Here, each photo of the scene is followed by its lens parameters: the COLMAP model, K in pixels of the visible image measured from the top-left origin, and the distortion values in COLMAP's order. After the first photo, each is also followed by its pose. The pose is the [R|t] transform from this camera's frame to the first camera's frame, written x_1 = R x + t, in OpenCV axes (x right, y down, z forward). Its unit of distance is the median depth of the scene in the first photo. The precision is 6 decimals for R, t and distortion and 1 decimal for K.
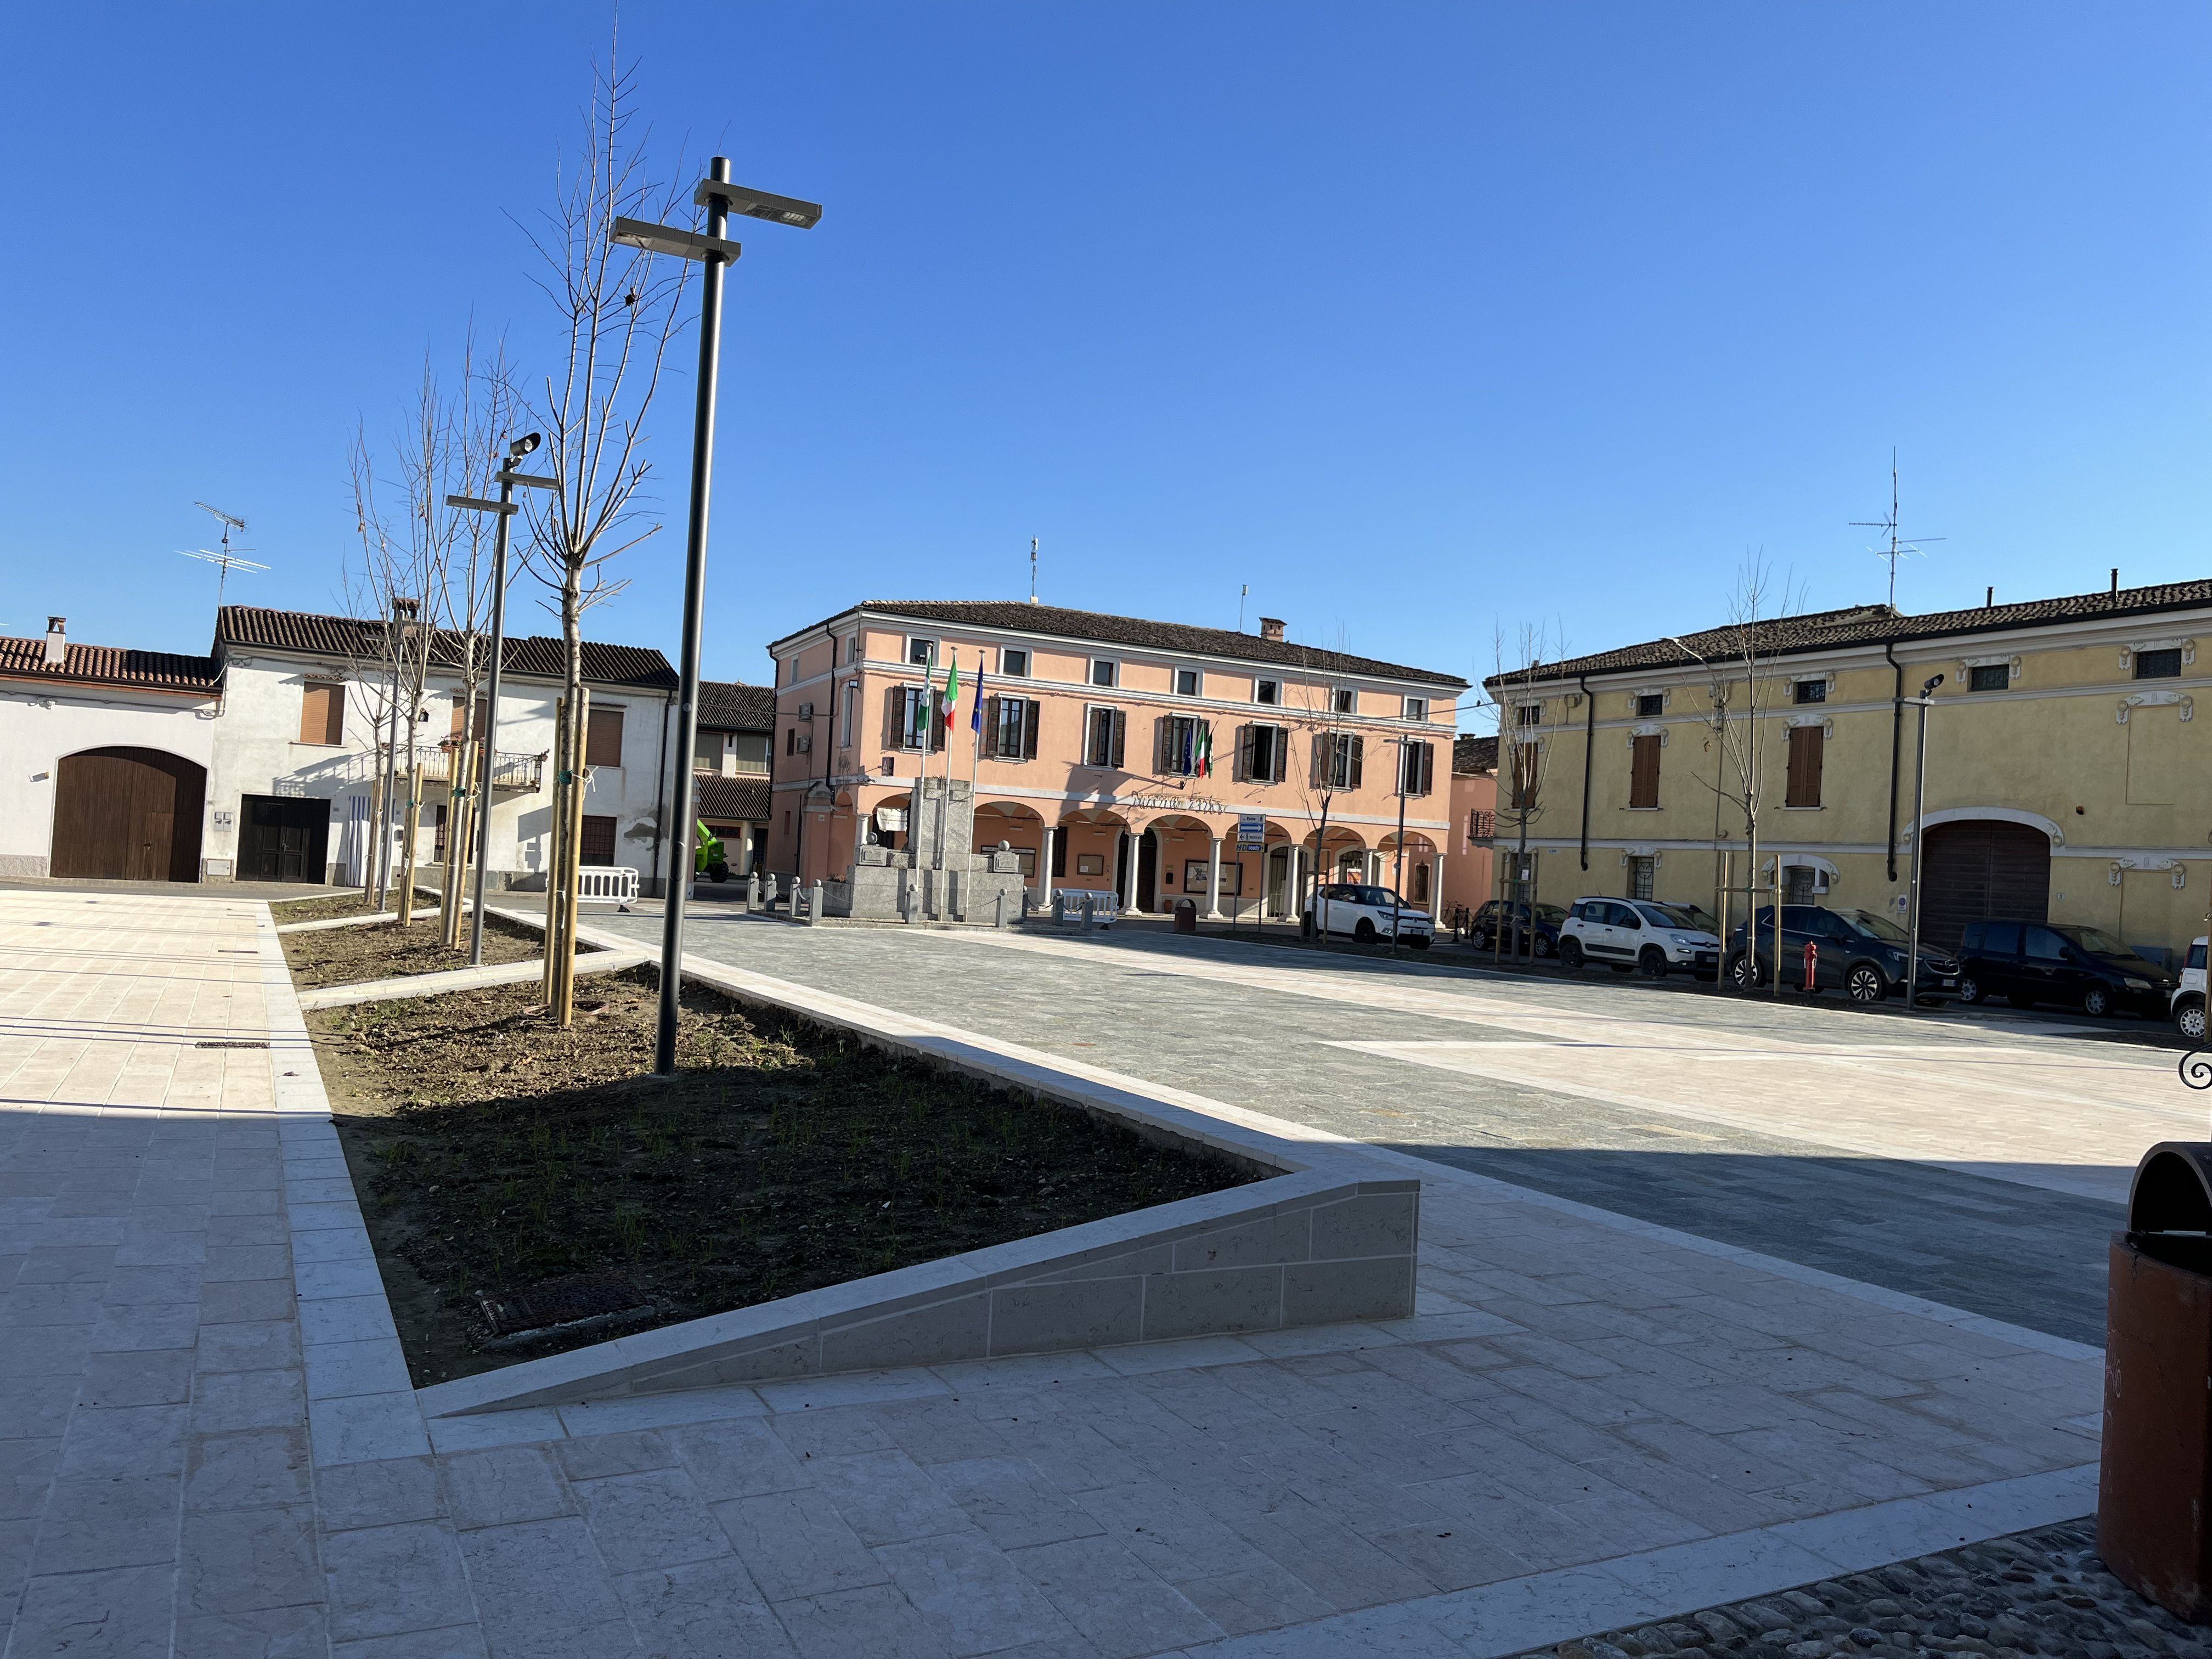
lens RADIAL K [[1659.1, 0, 1106.2], [0, 1659.1, 840.8], [0, 0, 1]] dist [0.095013, -0.147142]
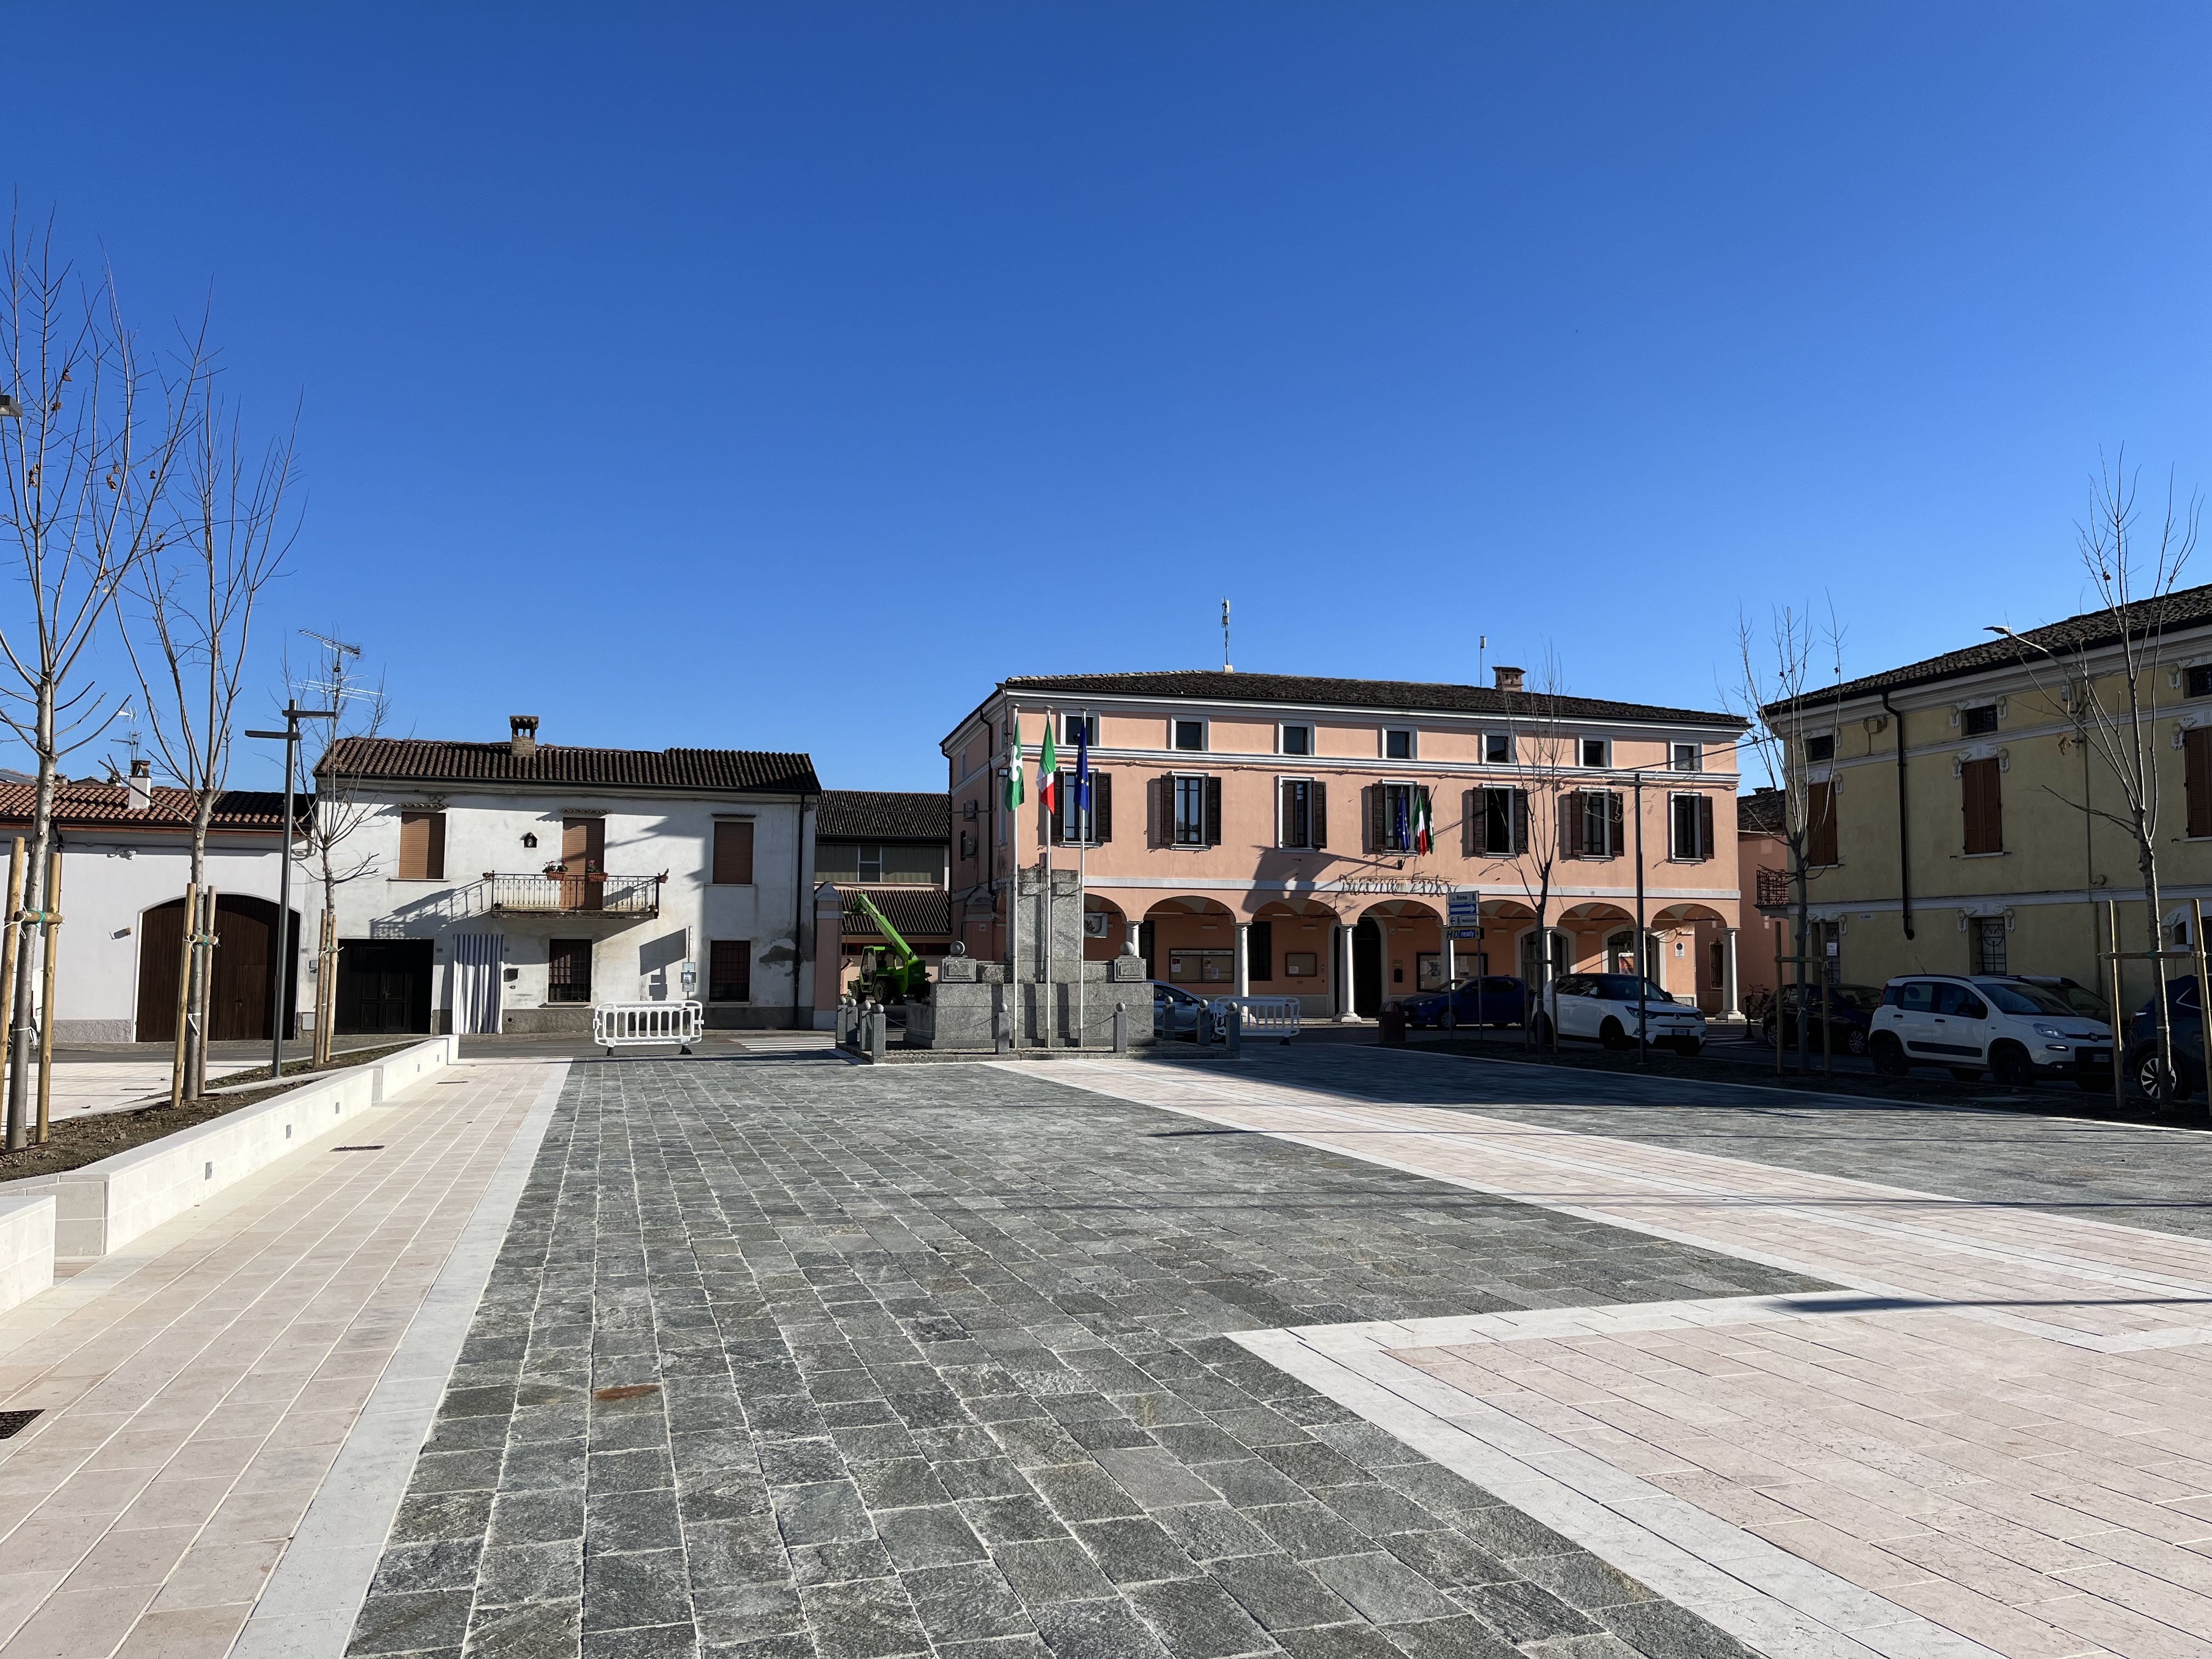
lens RADIAL K [[1692.6, 0, 1116.7], [0, 1692.6, 829.3], [0, 0, 1]] dist [0.044244, -0.007869]
pose [[0.984422, -0.067426, -0.162377, 0.051796], [0.056277, 0.995793, -0.072313, 0.003291], [0.166570, 0.062049, 0.984075, 0.144041]]
